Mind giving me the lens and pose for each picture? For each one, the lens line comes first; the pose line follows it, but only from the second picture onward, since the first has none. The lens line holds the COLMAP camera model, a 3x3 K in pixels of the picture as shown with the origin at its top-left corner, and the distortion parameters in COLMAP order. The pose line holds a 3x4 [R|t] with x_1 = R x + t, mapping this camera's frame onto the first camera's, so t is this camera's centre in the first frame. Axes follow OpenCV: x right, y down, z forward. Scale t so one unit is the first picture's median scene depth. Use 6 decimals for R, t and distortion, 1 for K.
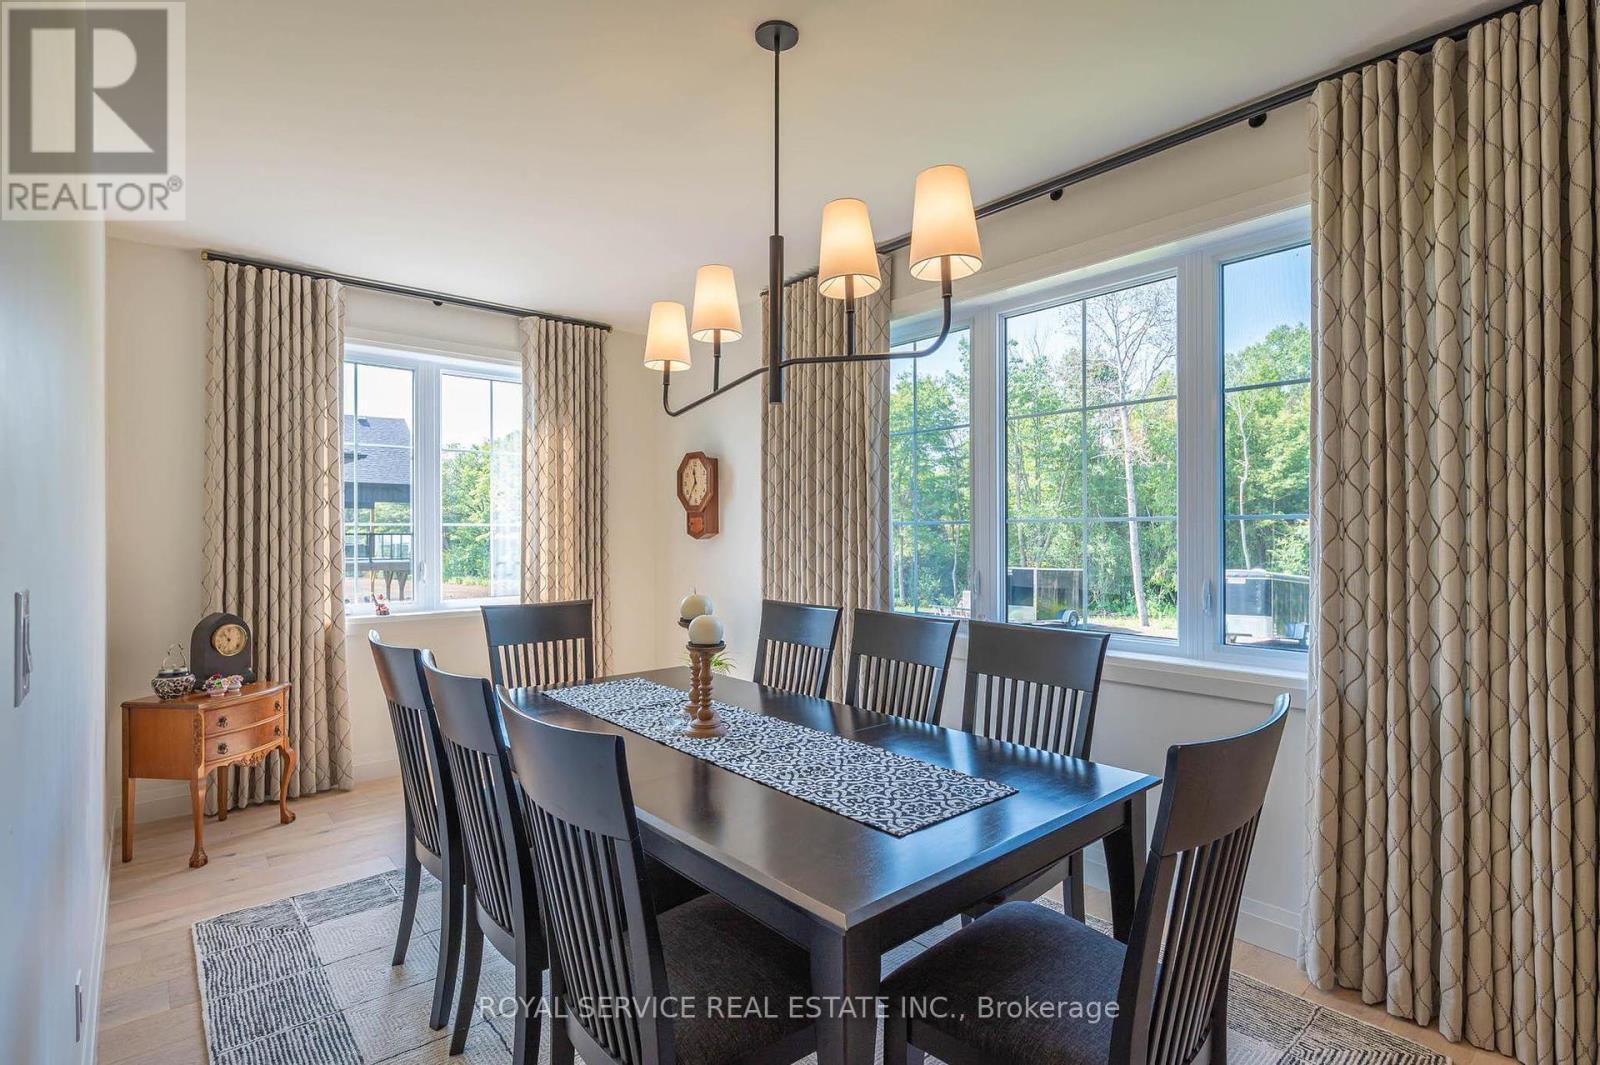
lens RADIAL K [[768.6, 0, 801.8], [0, 768.6, 537.6], [0, 0, 1]] dist [-0.004834, -0.000464]
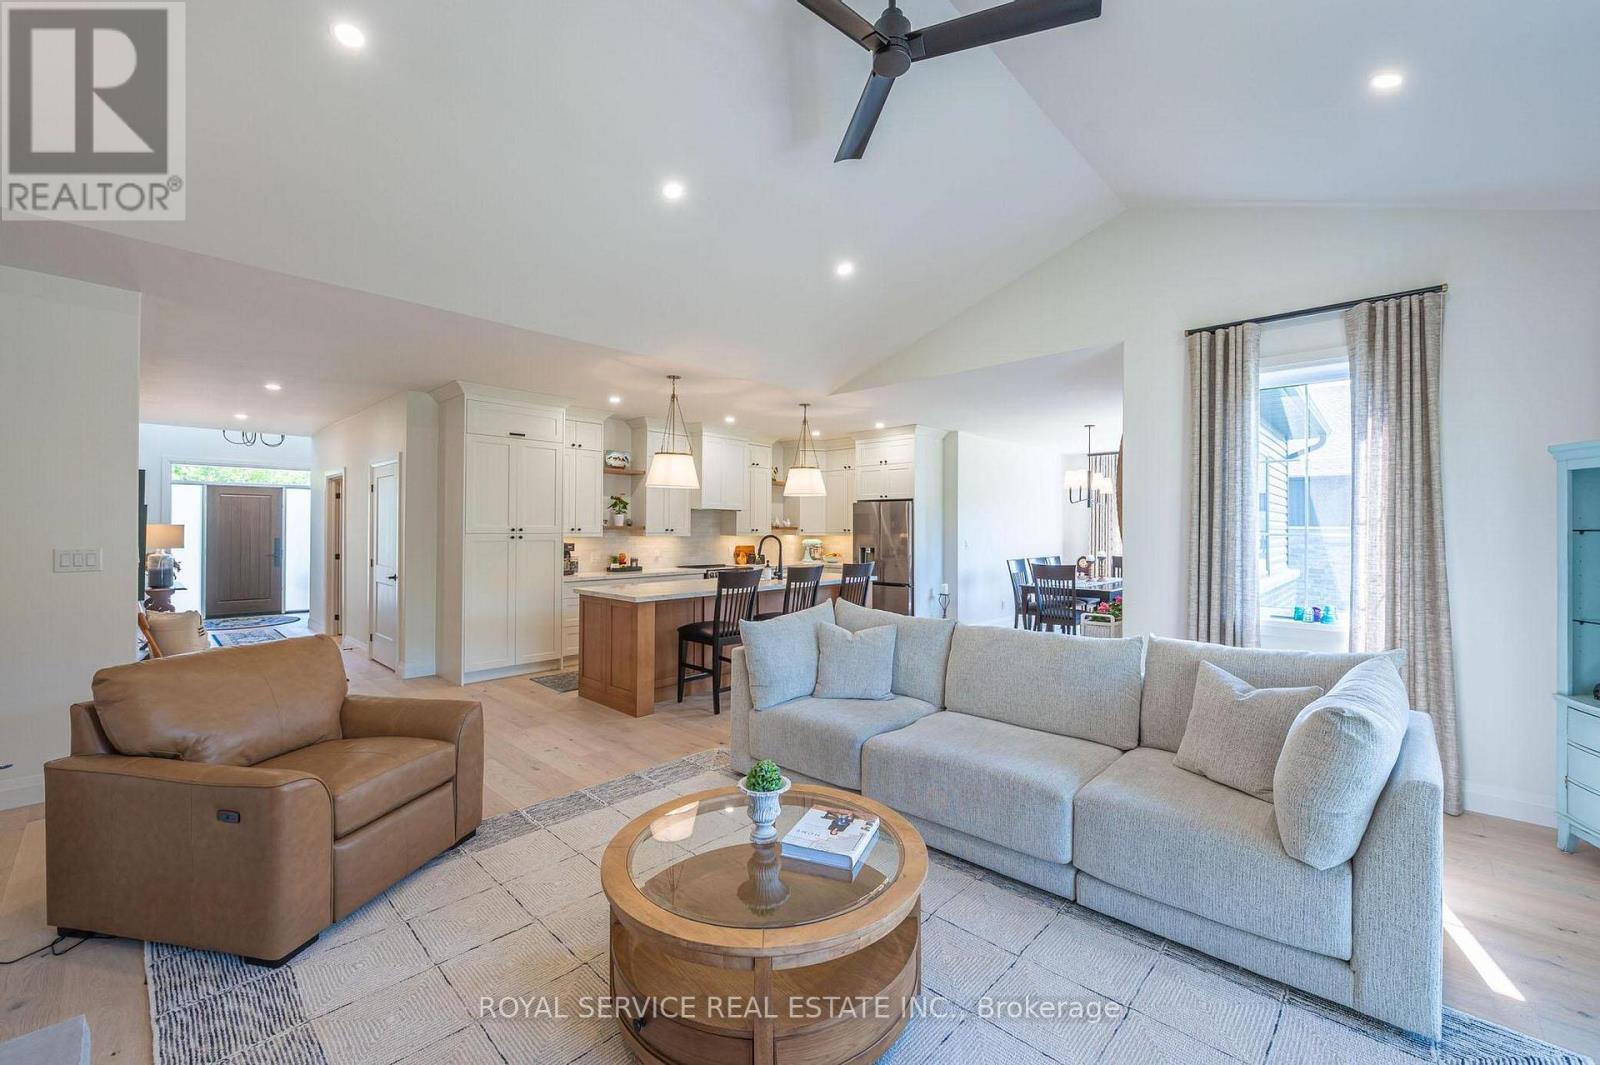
lens RADIAL K [[638.8, 0, 809.1], [0, 638.8, 526.0], [0, 0, 1]] dist [-0.005244, -0.001617]
pose [[0.119488, -0.002170, -0.992833, 1.986790], [-0.006454, 0.999975, -0.002962, -0.025536], [0.992815, 0.006762, 0.119471, -0.616191]]
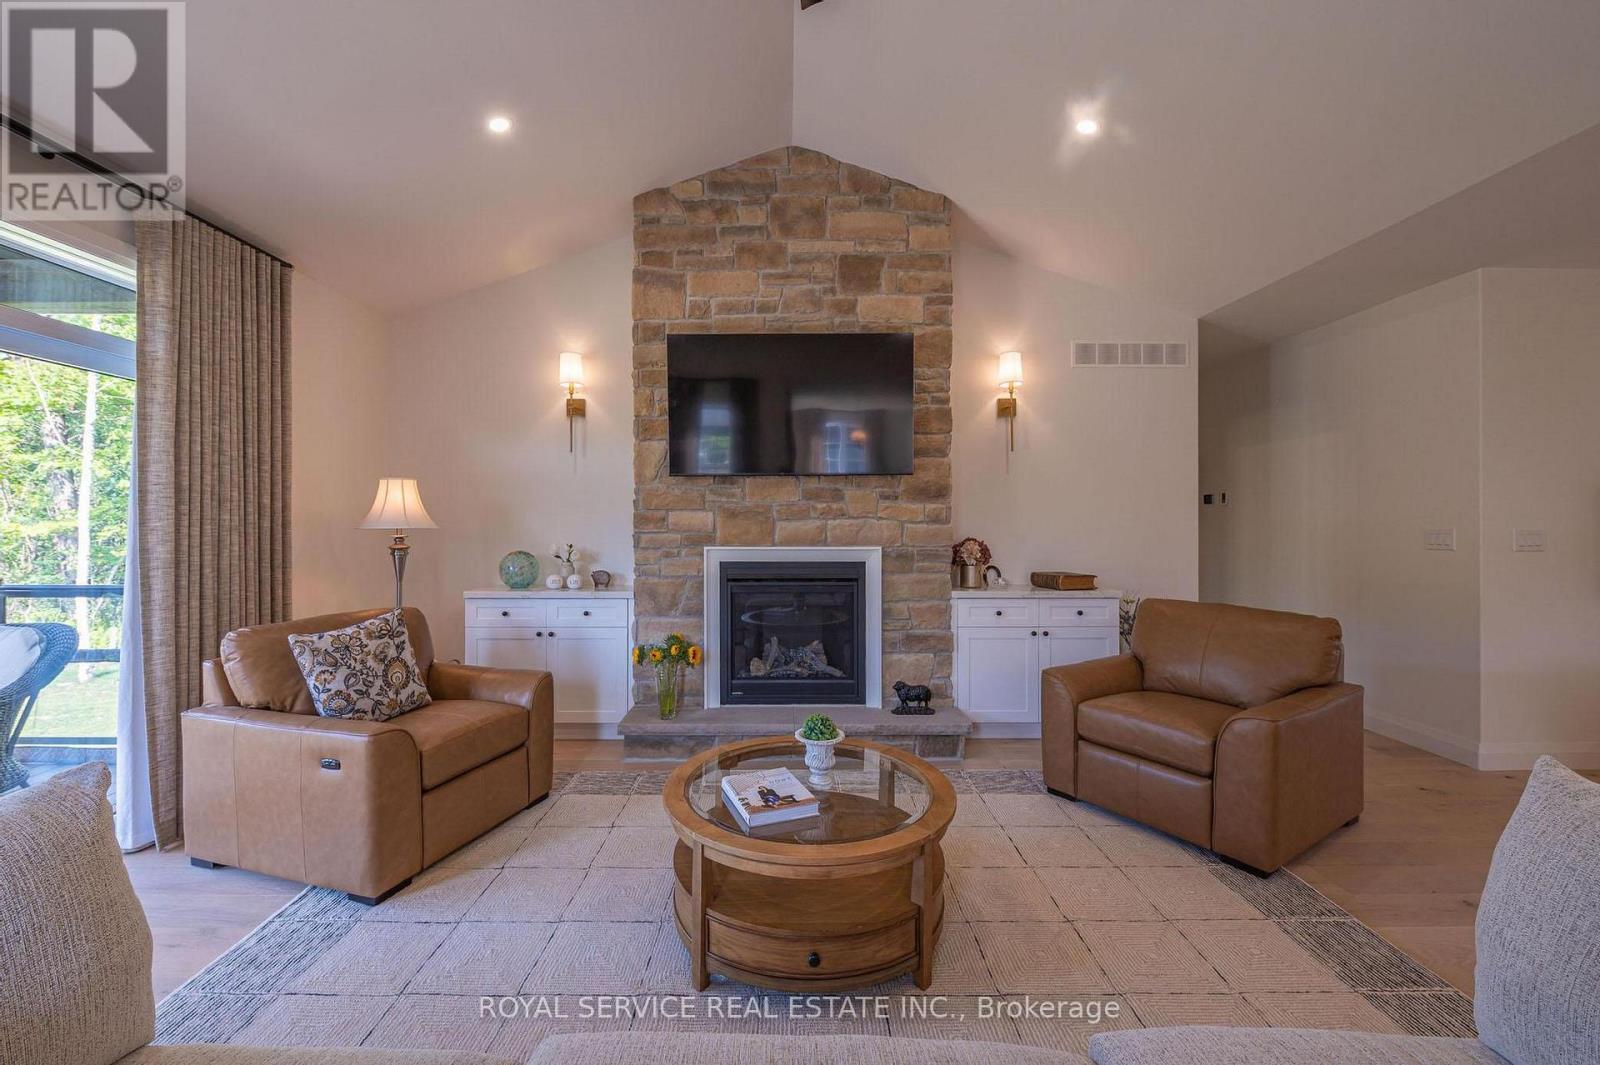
lens RADIAL K [[638.8, 0, 784.6], [0, 638.8, 527.1], [0, 0, 1]] dist [-0.005244, -0.001617]
pose [[-0.759351, -0.001442, 0.650680, 1.109519], [0.002444, 0.999984, 0.005069, 0.000197], [-0.650677, 0.005440, -0.759335, -0.137897]]
